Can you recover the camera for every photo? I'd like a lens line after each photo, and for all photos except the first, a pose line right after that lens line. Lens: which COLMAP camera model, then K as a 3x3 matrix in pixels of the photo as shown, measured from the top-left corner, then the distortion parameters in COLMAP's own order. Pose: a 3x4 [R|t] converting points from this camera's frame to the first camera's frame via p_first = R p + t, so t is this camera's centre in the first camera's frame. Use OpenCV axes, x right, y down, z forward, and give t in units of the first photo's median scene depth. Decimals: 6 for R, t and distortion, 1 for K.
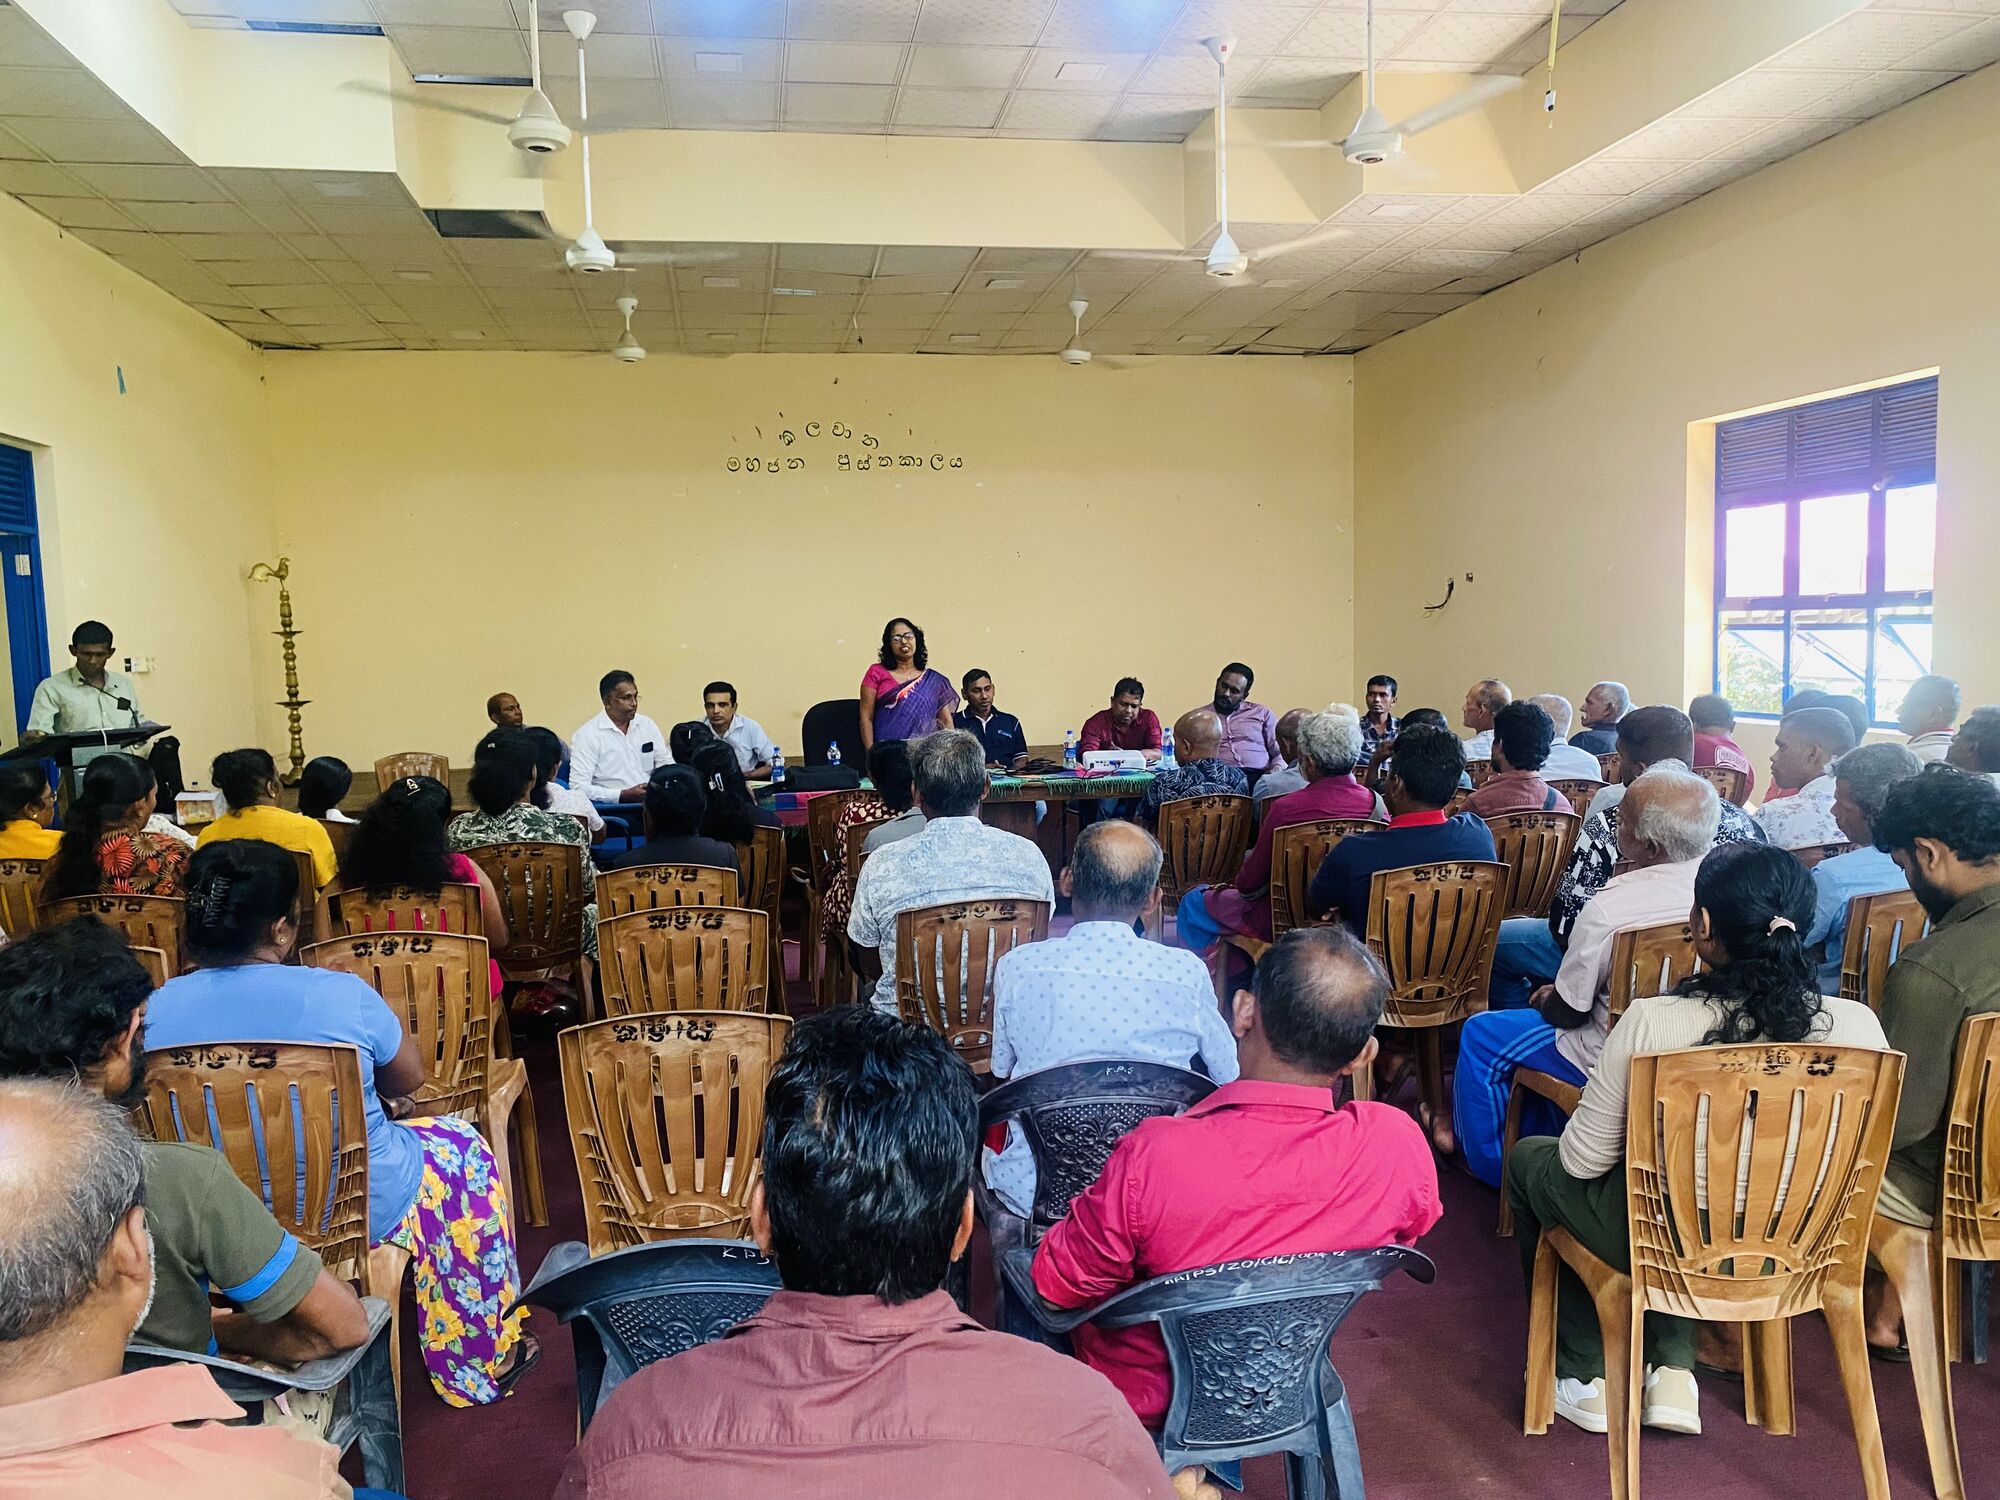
lens RADIAL K [[1546.9, 0, 982.3], [0, 1546.9, 776.7], [0, 0, 1]] dist [0.057498, -0.050047]
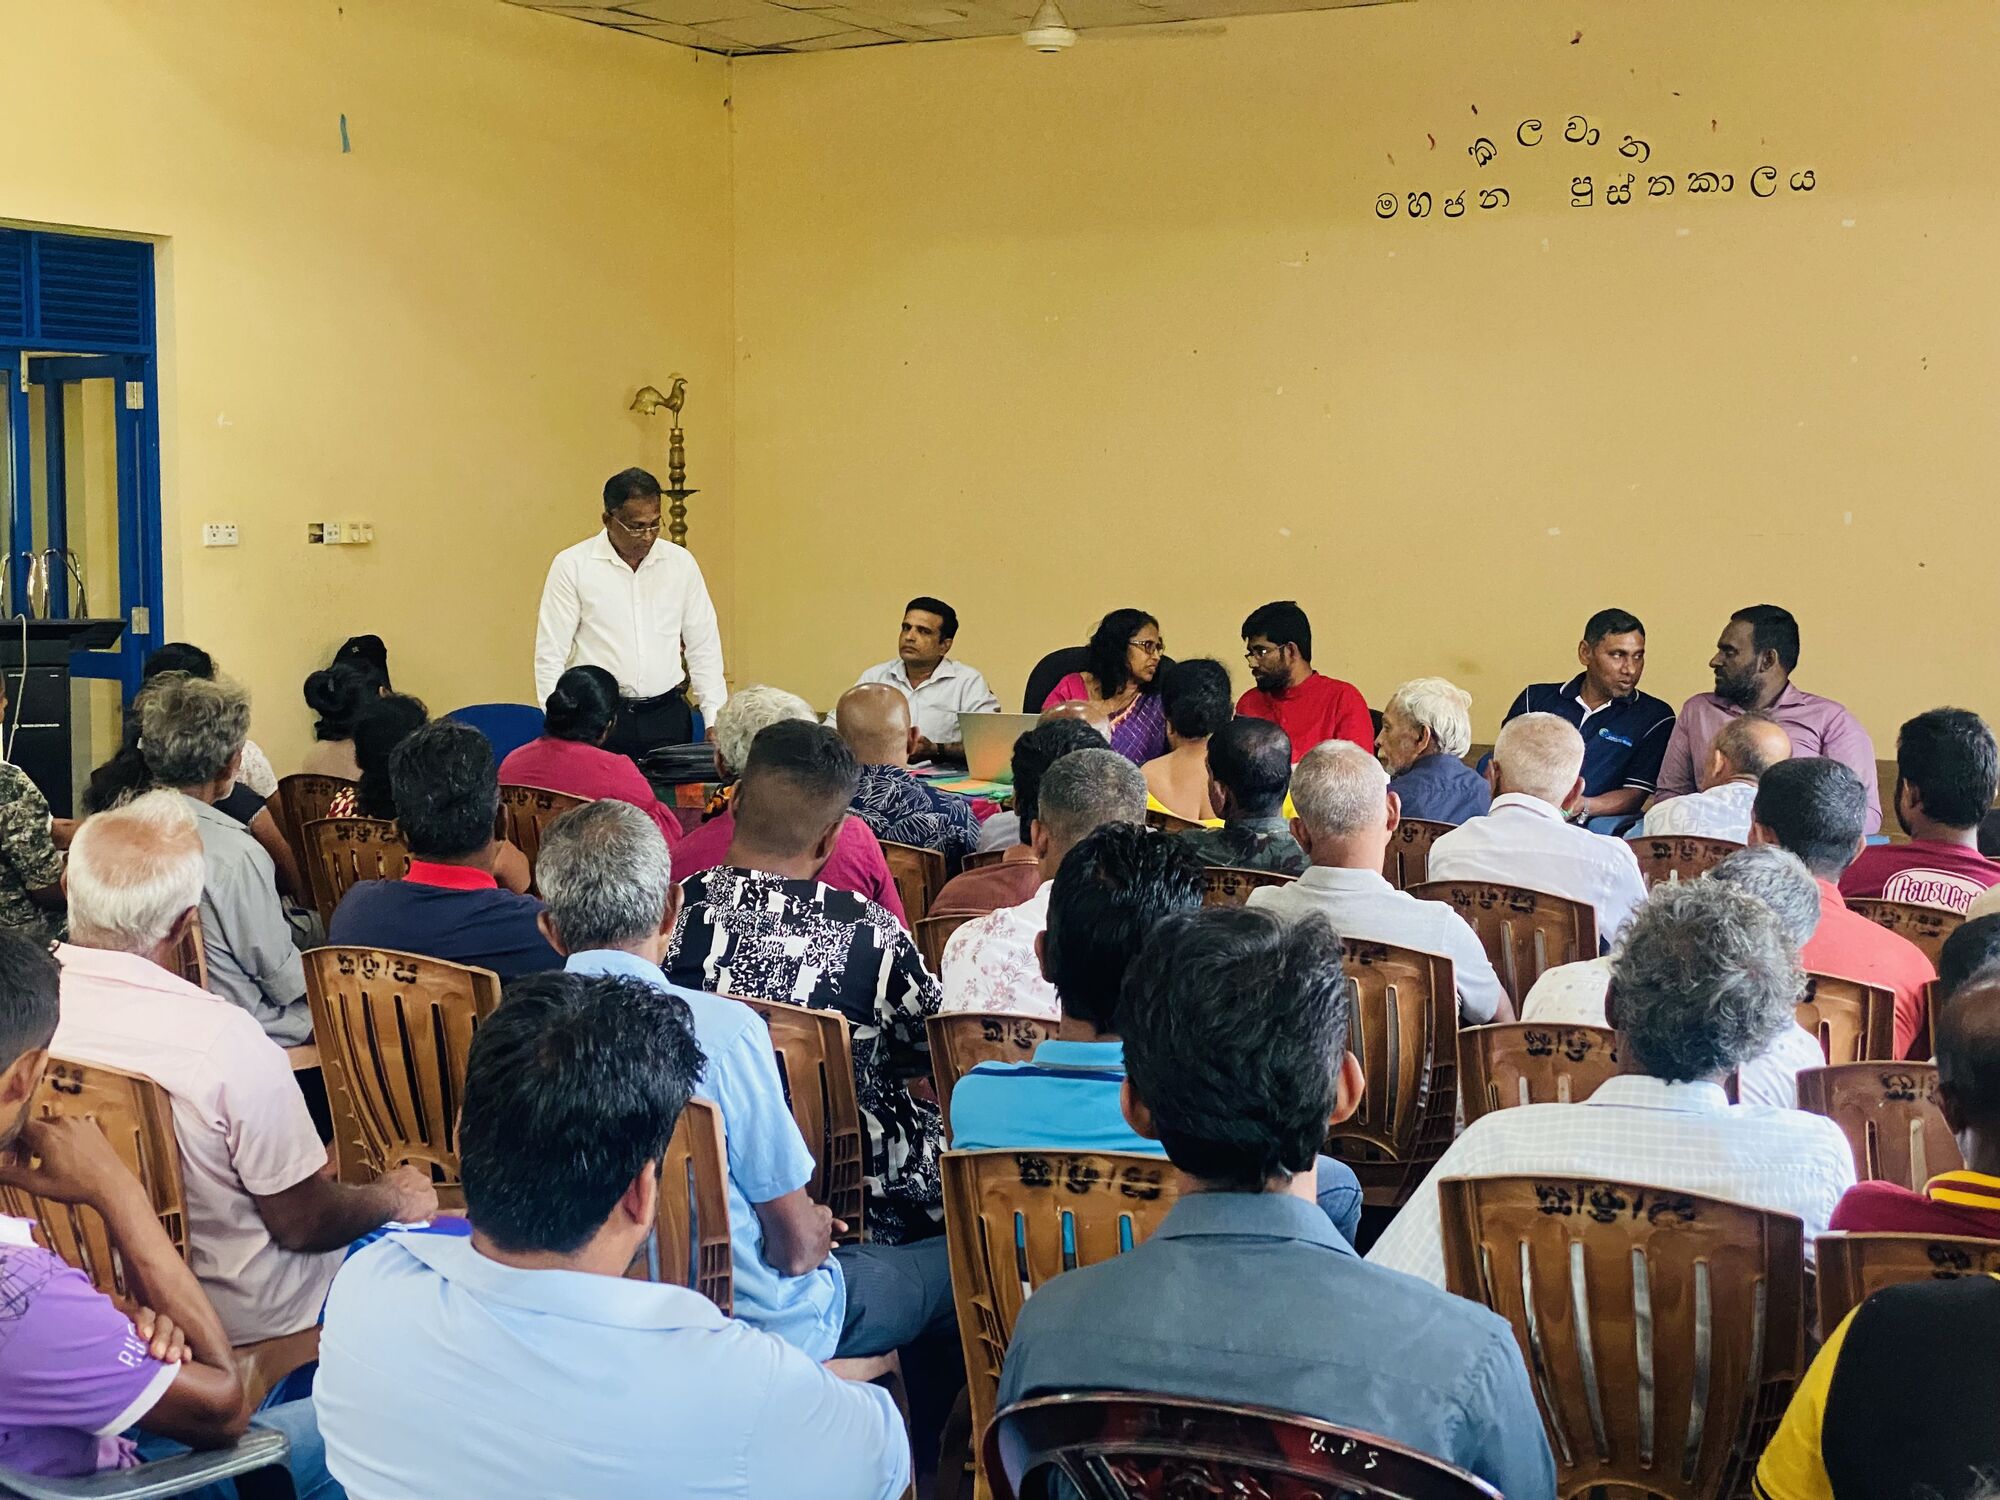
lens RADIAL K [[3028.3, 0, 962.1], [0, 3028.3, 767.4], [0, 0, 1]] dist [0.121132, 0.000000]
pose [[0.753496, 0.089533, -0.651327, 1.118023], [-0.088717, 0.995469, 0.034206, -0.067877], [0.651439, 0.032009, 0.758025, 0.231094]]
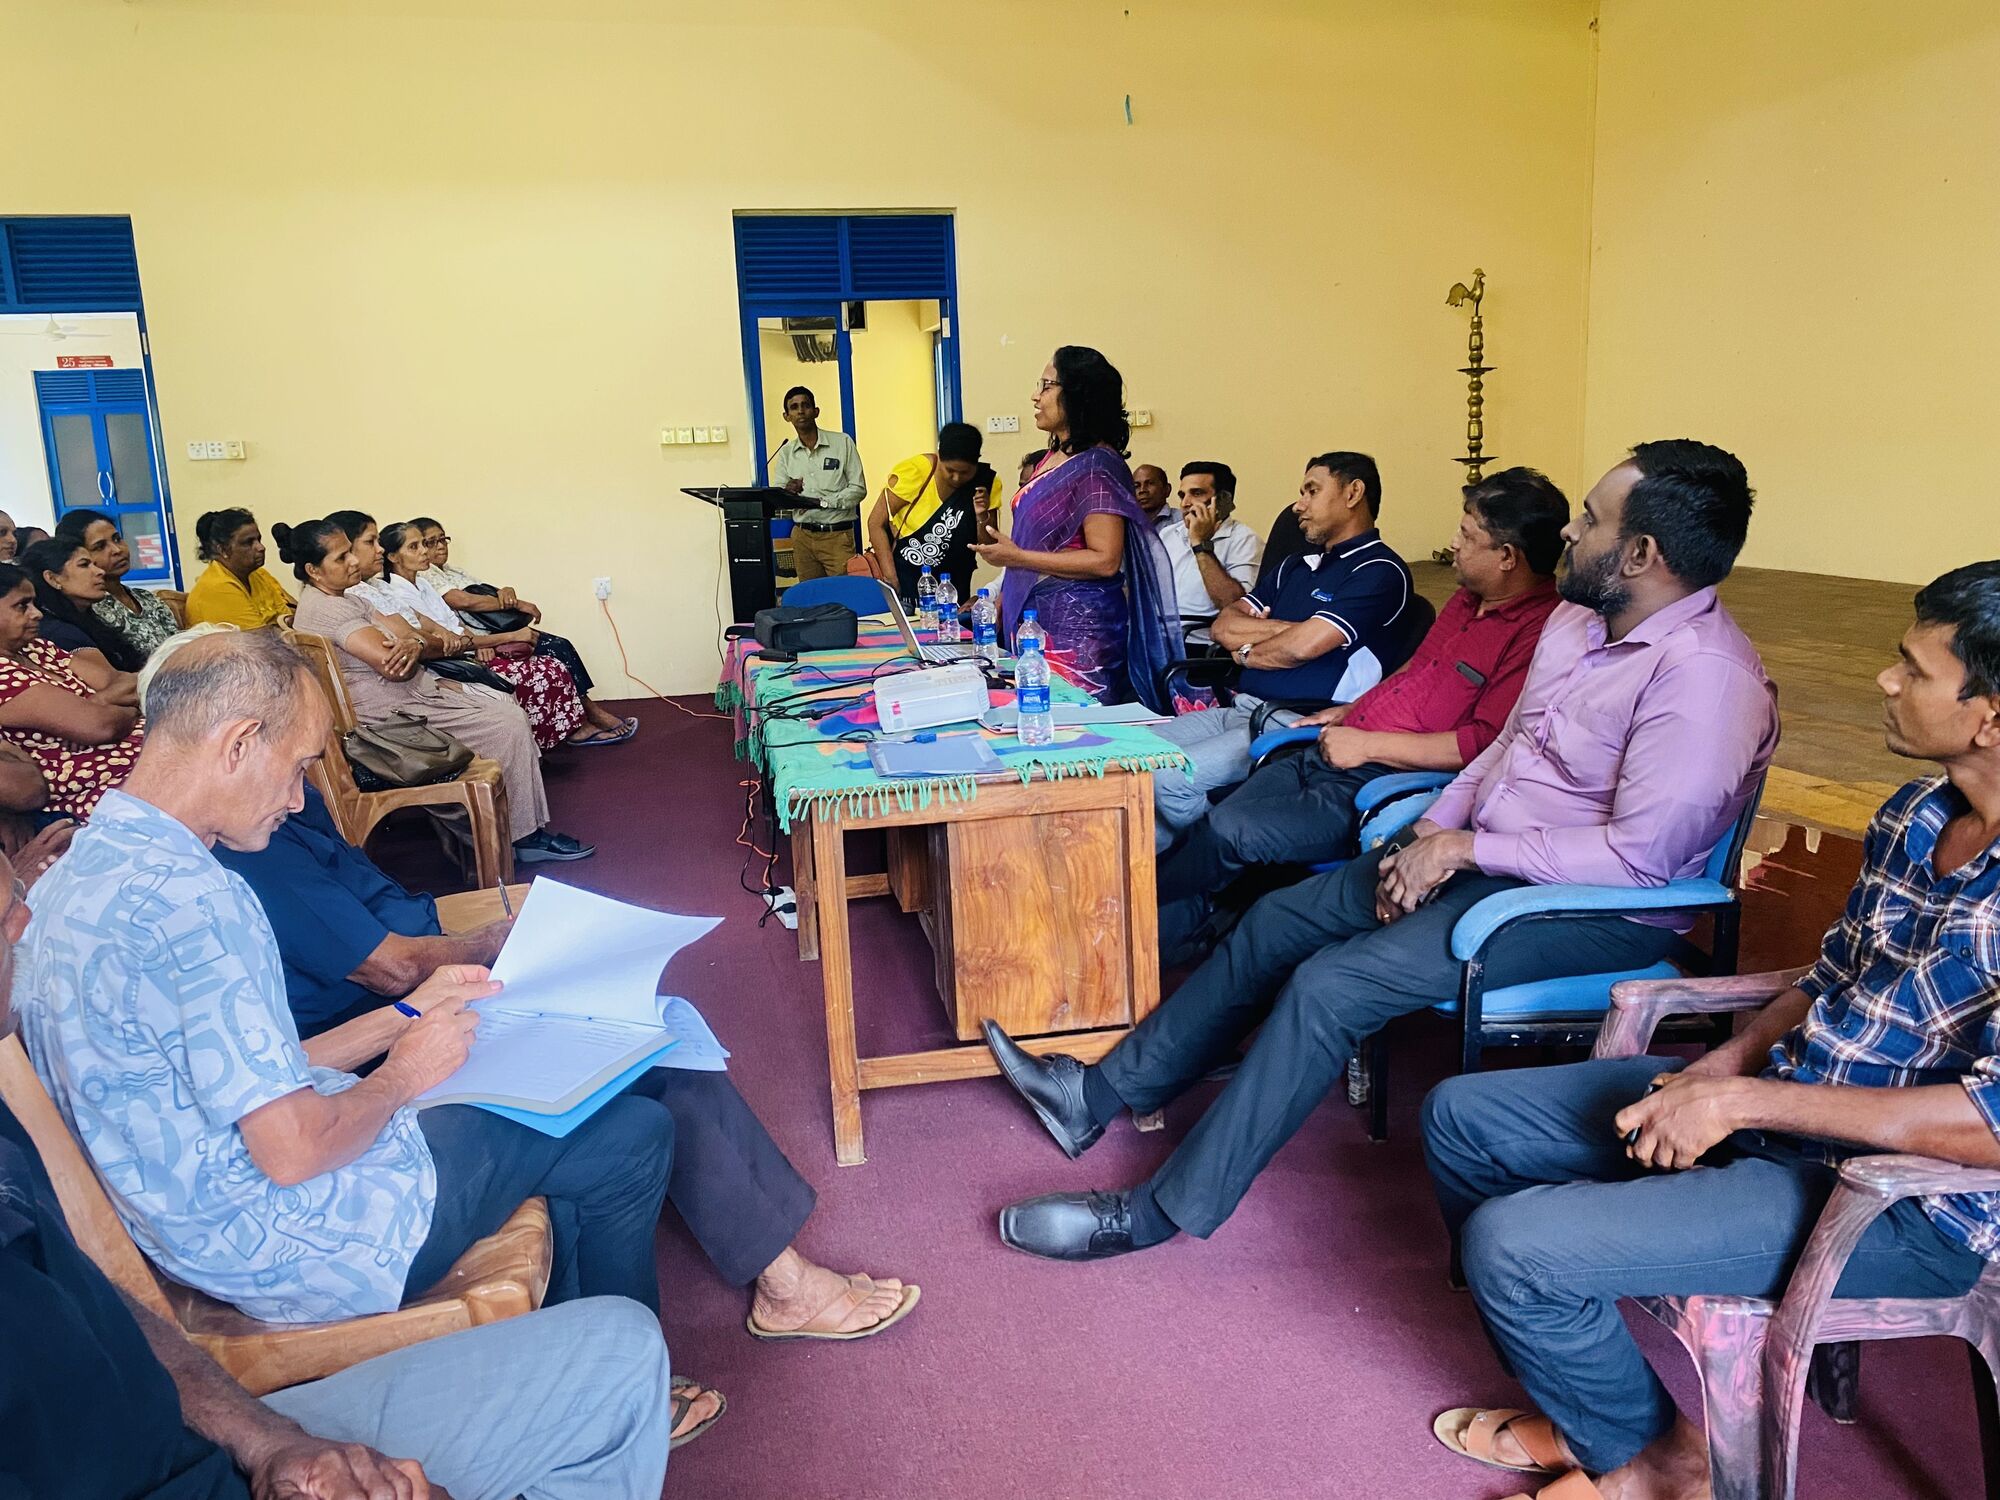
lens RADIAL K [[1546.9, 0, 993.6], [0, 1546.9, 749.3], [0, 0, 1]] dist [0.057498, -0.050047]
pose [[-0.005894, 0.218798, -0.975752, 0.845735], [-0.058205, 0.974040, 0.218766, -0.142439], [0.998287, 0.058083, 0.006994, 1.710412]]
